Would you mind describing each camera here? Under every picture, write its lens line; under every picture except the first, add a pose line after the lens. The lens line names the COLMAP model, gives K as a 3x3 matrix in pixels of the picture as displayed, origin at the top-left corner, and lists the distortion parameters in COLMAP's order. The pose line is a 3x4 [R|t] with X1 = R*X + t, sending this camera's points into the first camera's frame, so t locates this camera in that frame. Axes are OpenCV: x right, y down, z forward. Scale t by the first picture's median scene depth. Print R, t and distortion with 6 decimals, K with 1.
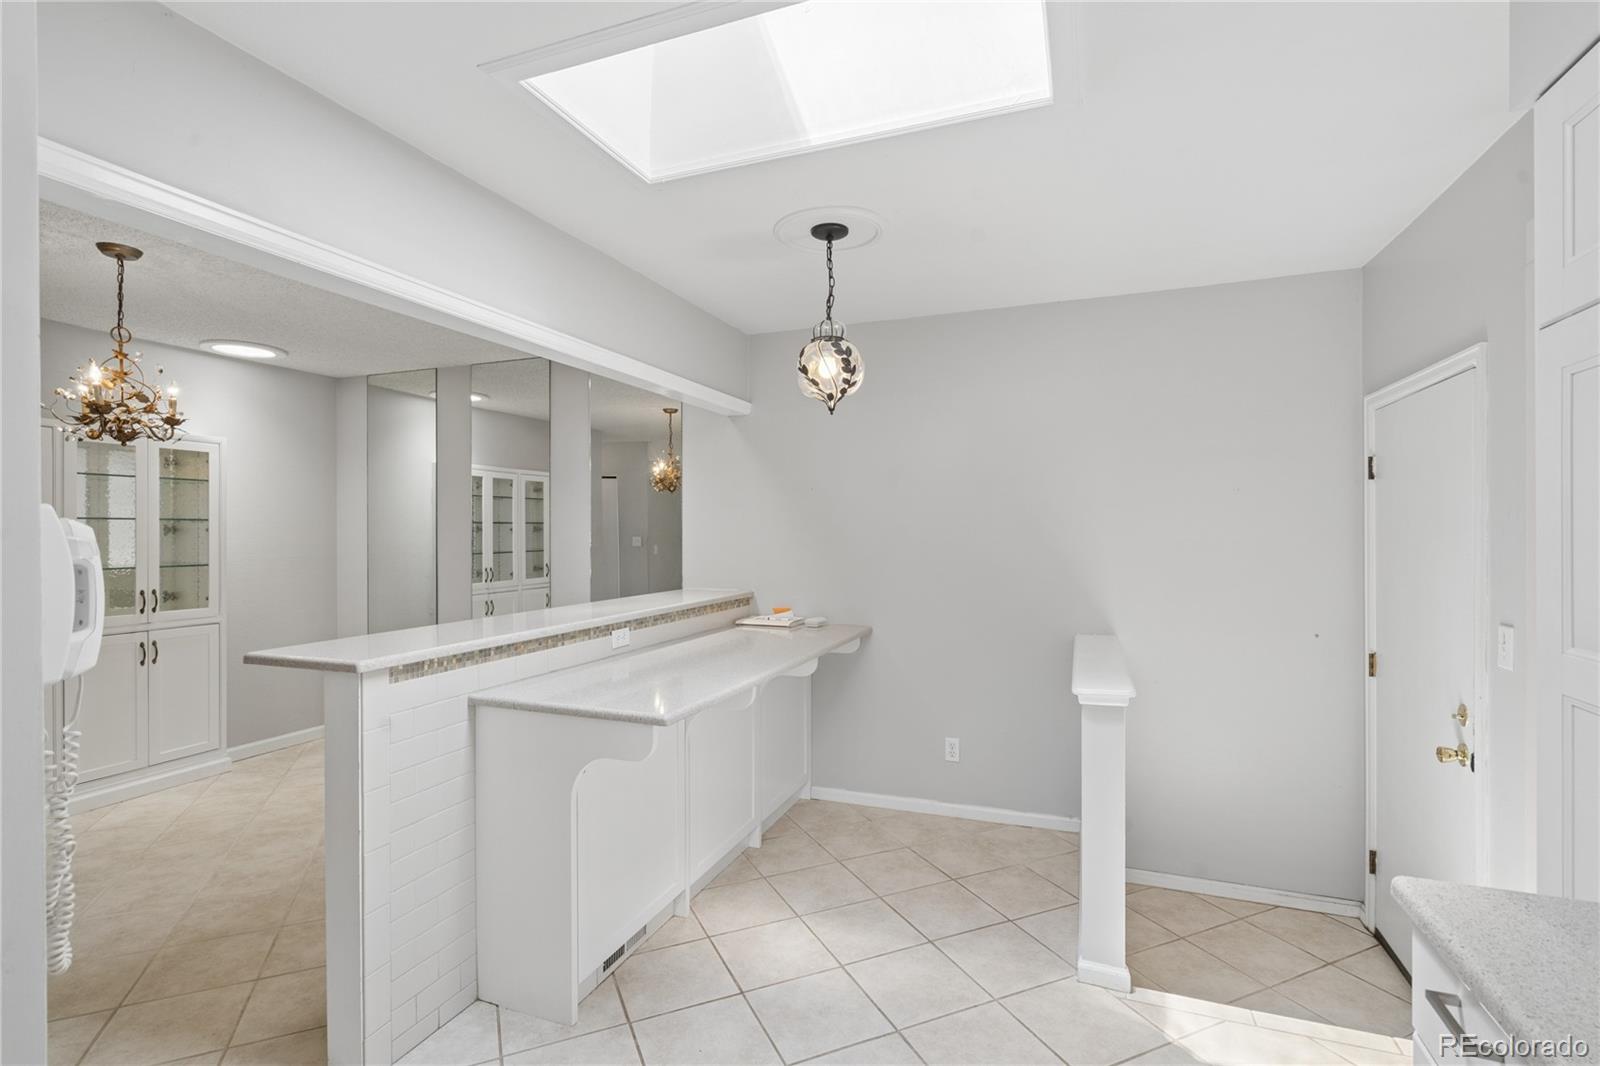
lens RADIAL K [[759.4, 0, 805.1], [0, 759.4, 524.3], [0, 0, 1]] dist [-0.000864, 0.001371]
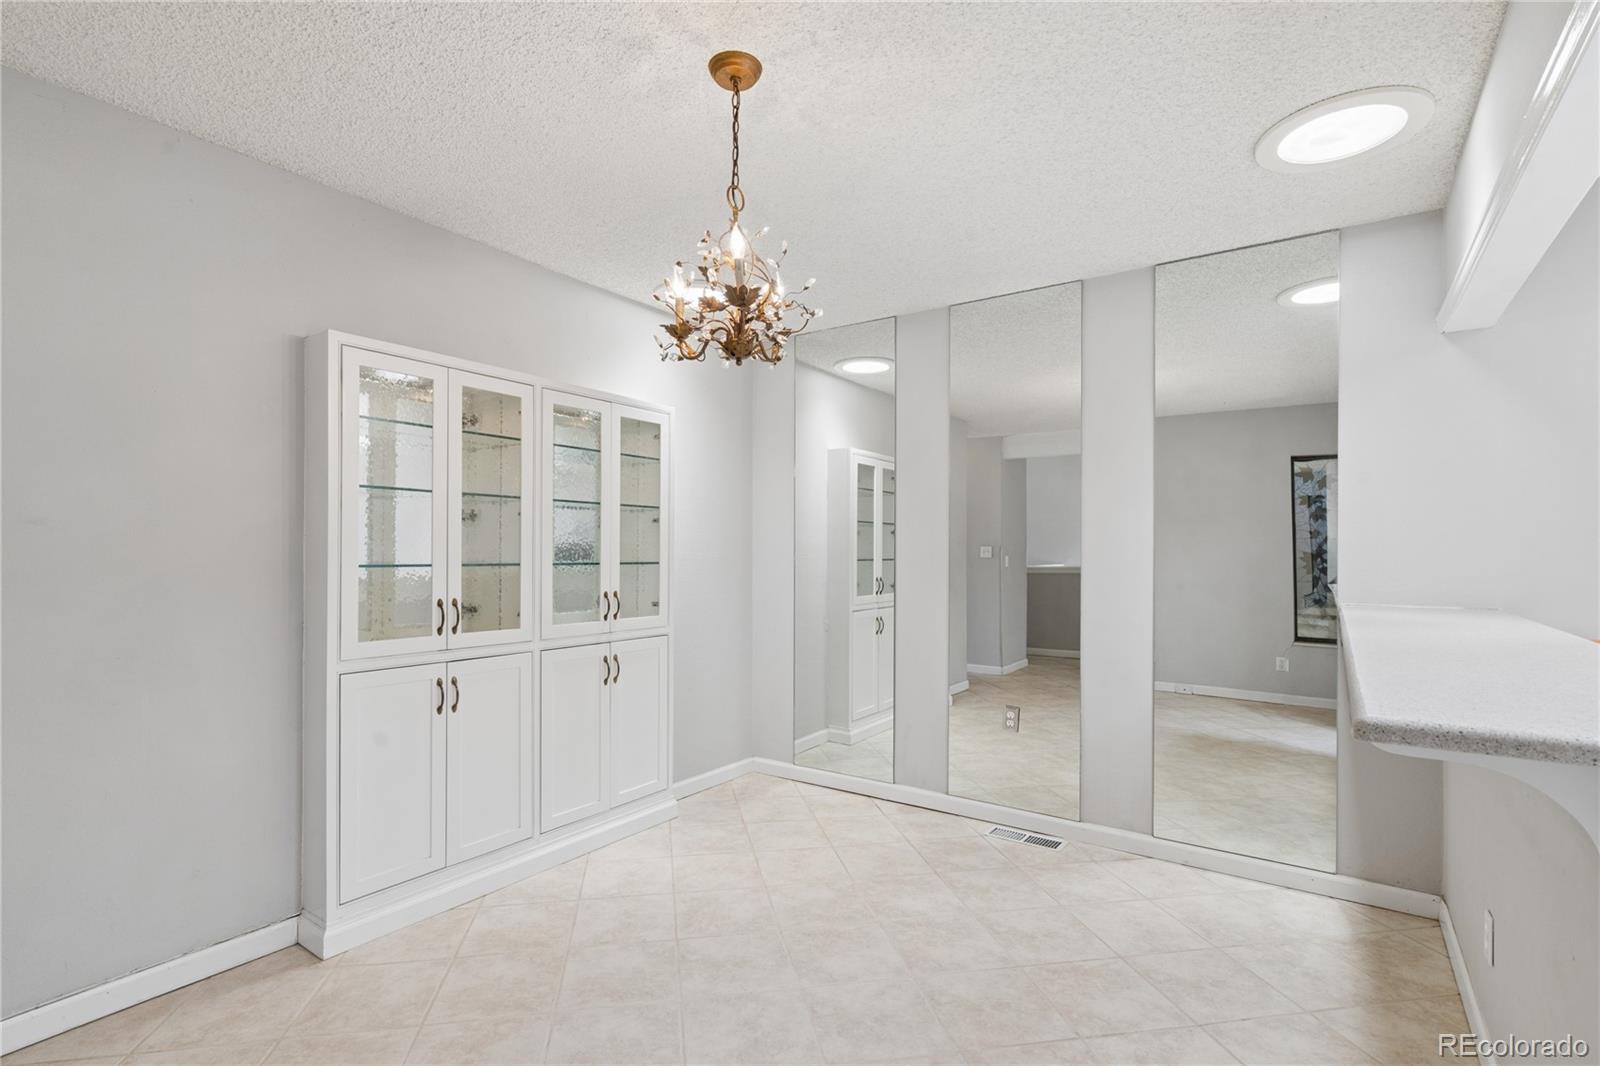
lens RADIAL K [[759.4, 0, 789.4], [0, 759.4, 547.2], [0, 0, 1]] dist [-0.000864, 0.001371]
pose [[0.972277, 0.004783, -0.233782, -0.465730], [-0.004737, 0.999988, 0.000760, 0.035887], [0.233783, 0.000369, 0.972289, 0.244708]]
